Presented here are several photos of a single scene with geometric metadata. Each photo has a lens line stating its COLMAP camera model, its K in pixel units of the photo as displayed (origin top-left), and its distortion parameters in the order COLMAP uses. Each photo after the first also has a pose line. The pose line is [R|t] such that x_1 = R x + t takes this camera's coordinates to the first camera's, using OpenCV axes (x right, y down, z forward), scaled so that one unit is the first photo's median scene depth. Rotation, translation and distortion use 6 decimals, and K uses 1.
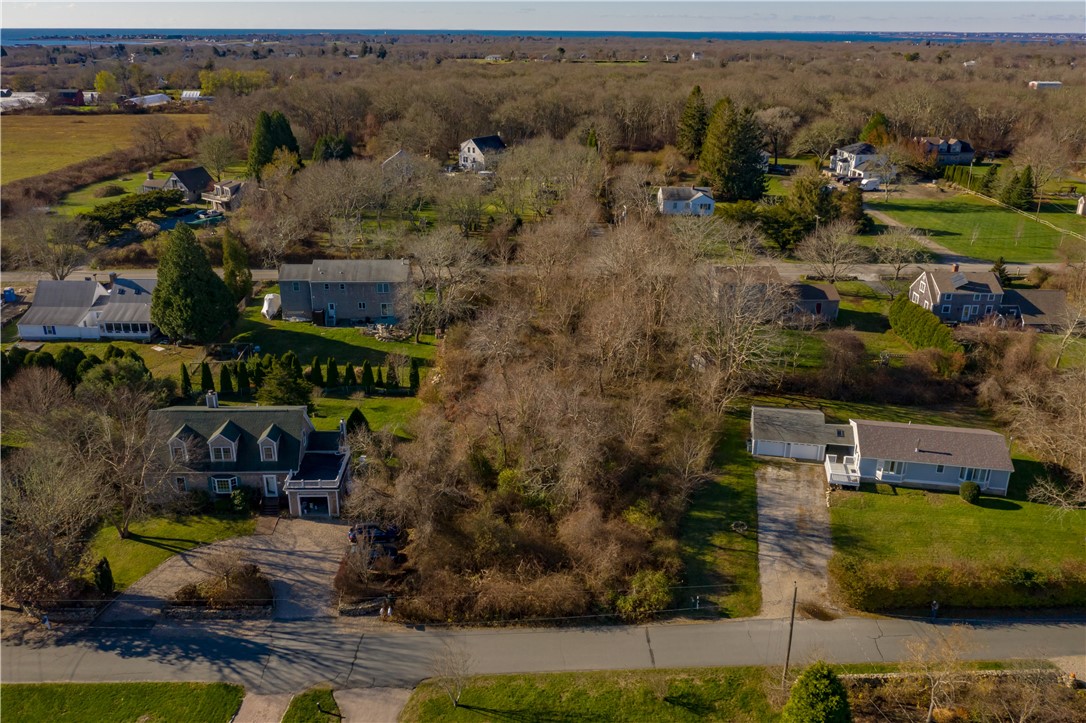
lens RADIAL K [[874.3, 0, 538.8], [0, 874.3, 359.4], [0, 0, 1]] dist [-0.024746, 0.012849]
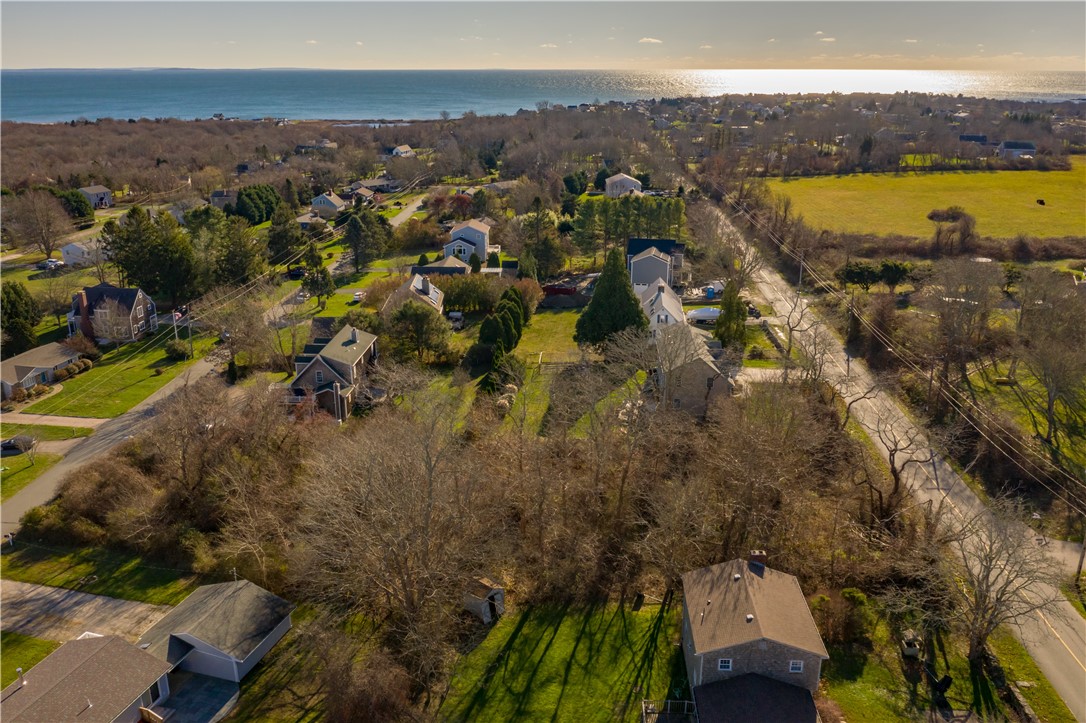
lens RADIAL K [[874.3, 0, 538.4], [0, 874.3, 362.4], [0, 0, 1]] dist [-0.024746, 0.012849]
pose [[-0.096105, 0.310278, -0.945776, 1.052049], [-0.351681, 0.878307, 0.323879, -0.529517], [0.931174, 0.363738, 0.024709, 1.388294]]
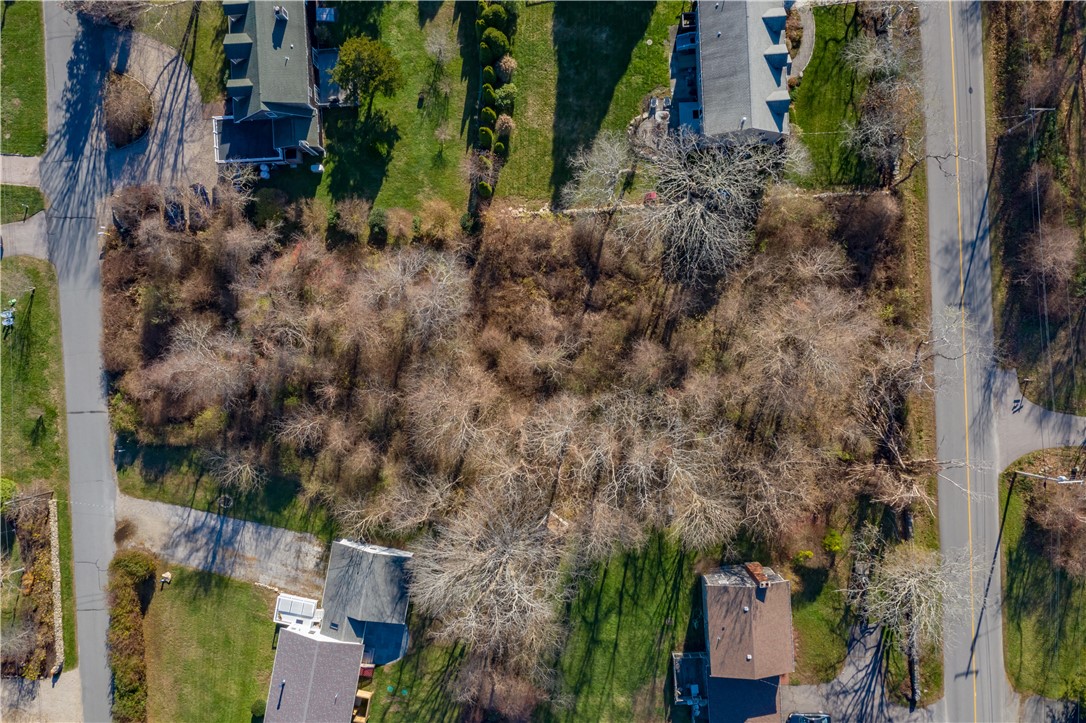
lens RADIAL K [[874.3, 0, 533.4], [0, 874.3, 363.8], [0, 0, 1]] dist [-0.024746, 0.012849]
pose [[0.008575, 0.999721, 0.021994, 0.015828], [-0.326481, -0.017991, 0.945032, -1.116489], [0.945165, -0.015284, 0.326236, 1.035622]]
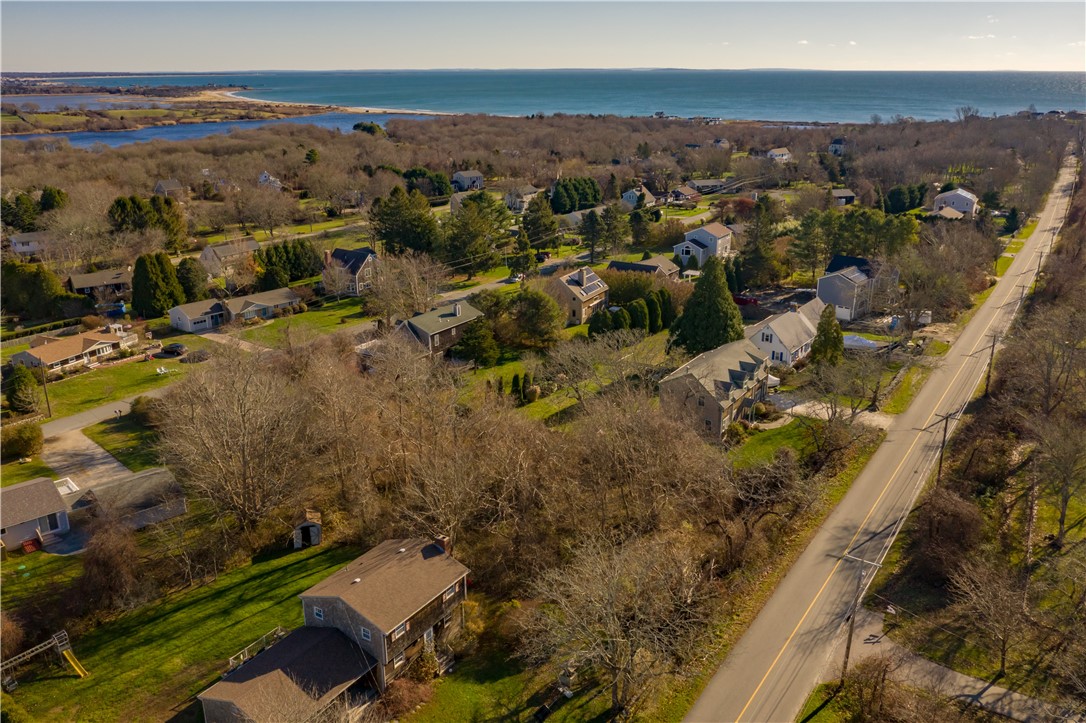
lens RADIAL K [[874.3, 0, 539.2], [0, 874.3, 361.2], [0, 0, 1]] dist [-0.024746, 0.012849]
pose [[-0.579008, 0.252802, -0.775139, 0.877272], [-0.287572, 0.826294, 0.484294, -0.761654], [0.762923, 0.503319, -0.405732, 1.994443]]
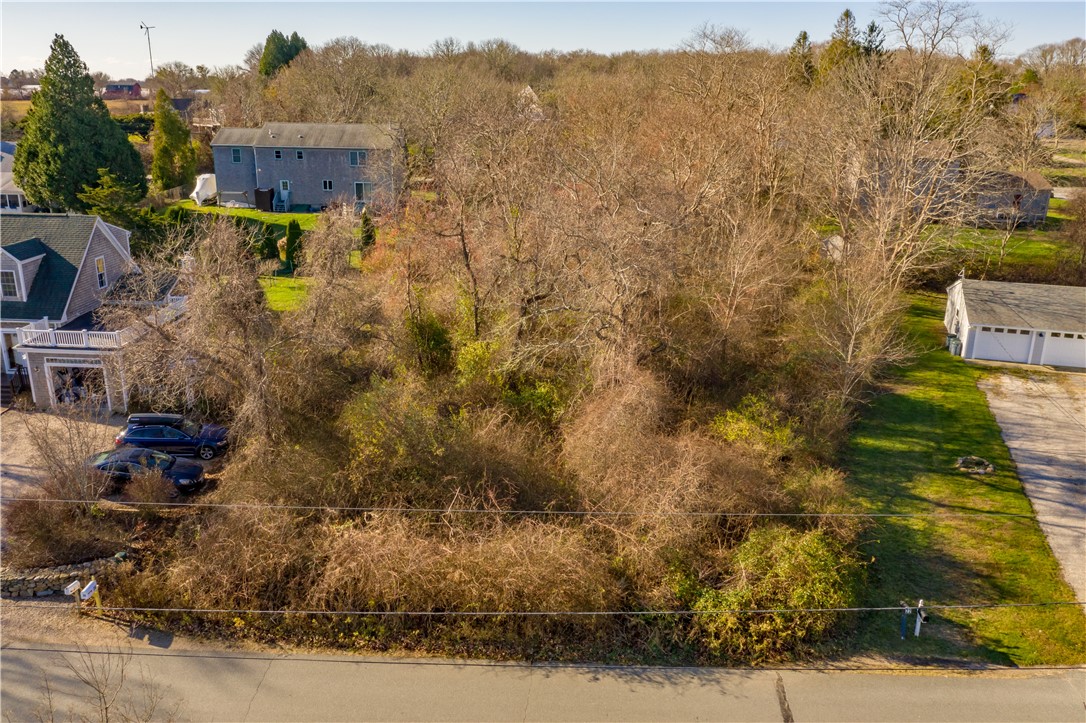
lens RADIAL K [[874.3, 0, 536.5], [0, 874.3, 365.6], [0, 0, 1]] dist [-0.024746, 0.012849]
pose [[0.995391, 0.034525, -0.089472, 0.046038], [-0.038897, 0.998110, -0.047581, 0.173856], [0.087660, 0.050842, 0.994852, 0.546796]]
